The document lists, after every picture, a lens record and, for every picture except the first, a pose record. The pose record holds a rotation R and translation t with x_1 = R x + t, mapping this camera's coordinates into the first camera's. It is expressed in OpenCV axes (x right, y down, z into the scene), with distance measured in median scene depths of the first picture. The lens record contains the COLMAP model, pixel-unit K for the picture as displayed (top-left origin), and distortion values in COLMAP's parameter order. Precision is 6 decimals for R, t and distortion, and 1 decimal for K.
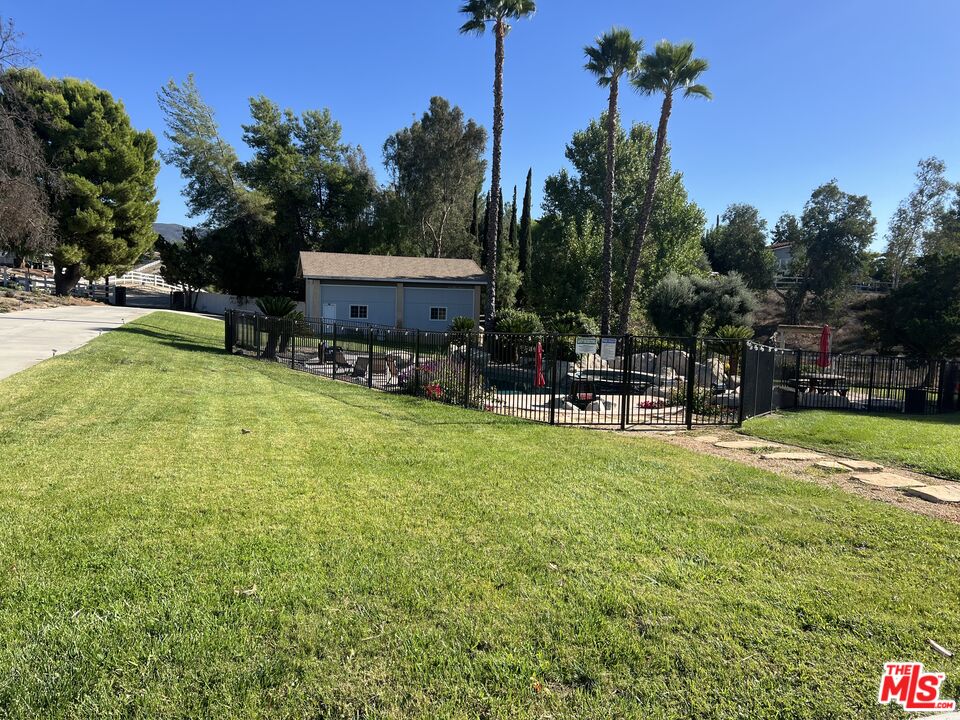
lens RADIAL K [[716.9, 0, 473.2], [0, 716.9, 360.6], [0, 0, 1]] dist [0.064419, -0.069454]
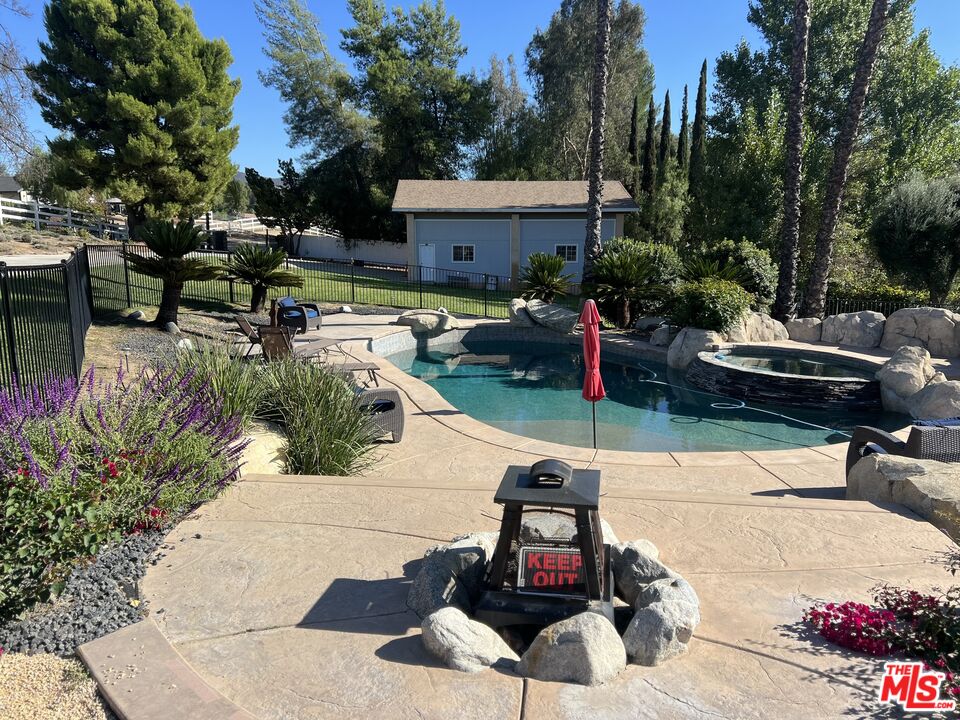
lens RADIAL K [[716.9, 0, 490.5], [0, 716.9, 358.3], [0, 0, 1]] dist [0.064419, -0.069454]
pose [[0.971439, 0.012416, -0.236965, 0.051117], [0.004746, 0.997414, 0.071717, -0.008113], [0.237243, -0.070794, 0.968867, 0.211583]]
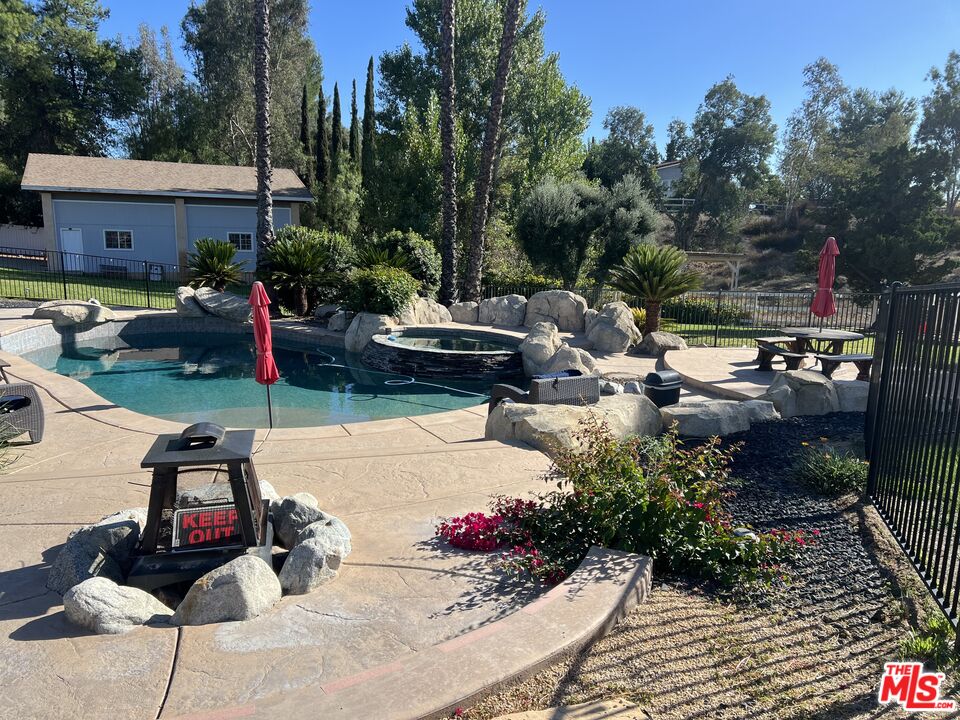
lens RADIAL K [[716.9, 0, 480.0], [0, 716.9, 362.1], [0, 0, 1]] dist [0.064419, -0.069454]
pose [[0.984178, -0.039161, 0.172802, 0.054871], [0.023337, 0.995423, 0.092669, -0.005523], [-0.175641, -0.087170, 0.980587, 0.205846]]
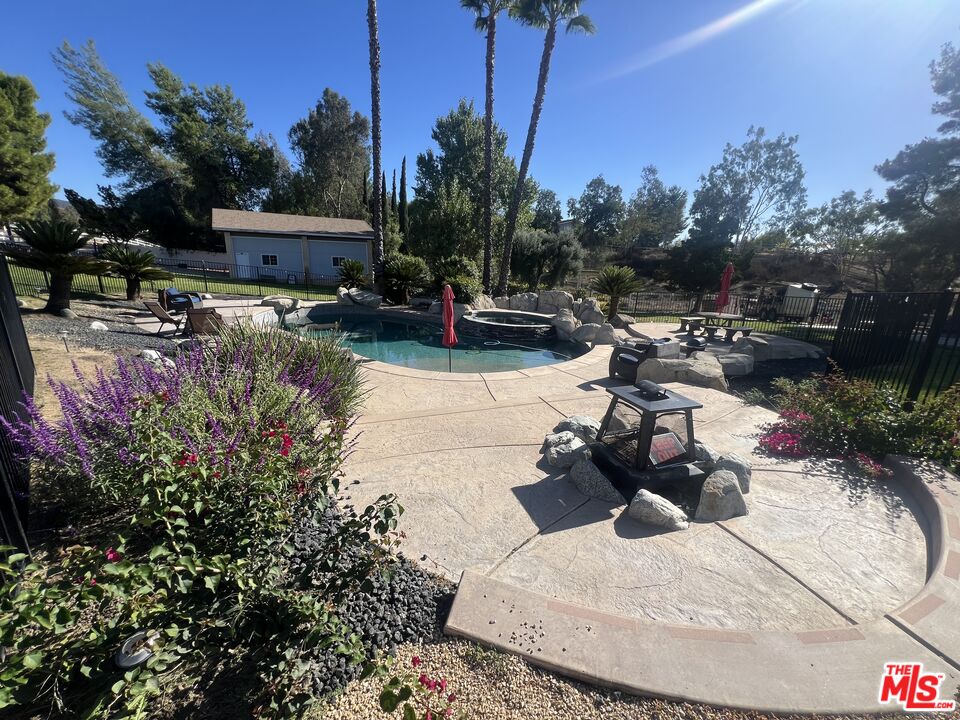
lens RADIAL K [[381.8, 0, 478.1], [0, 381.8, 361.0], [0, 0, 1]] dist [-0.001516, 0.000731]
pose [[0.965276, -0.063850, 0.253310, 0.006720], [0.018398, 0.983879, 0.177889, -0.006857], [-0.260584, -0.167052, 0.950889, 0.230798]]
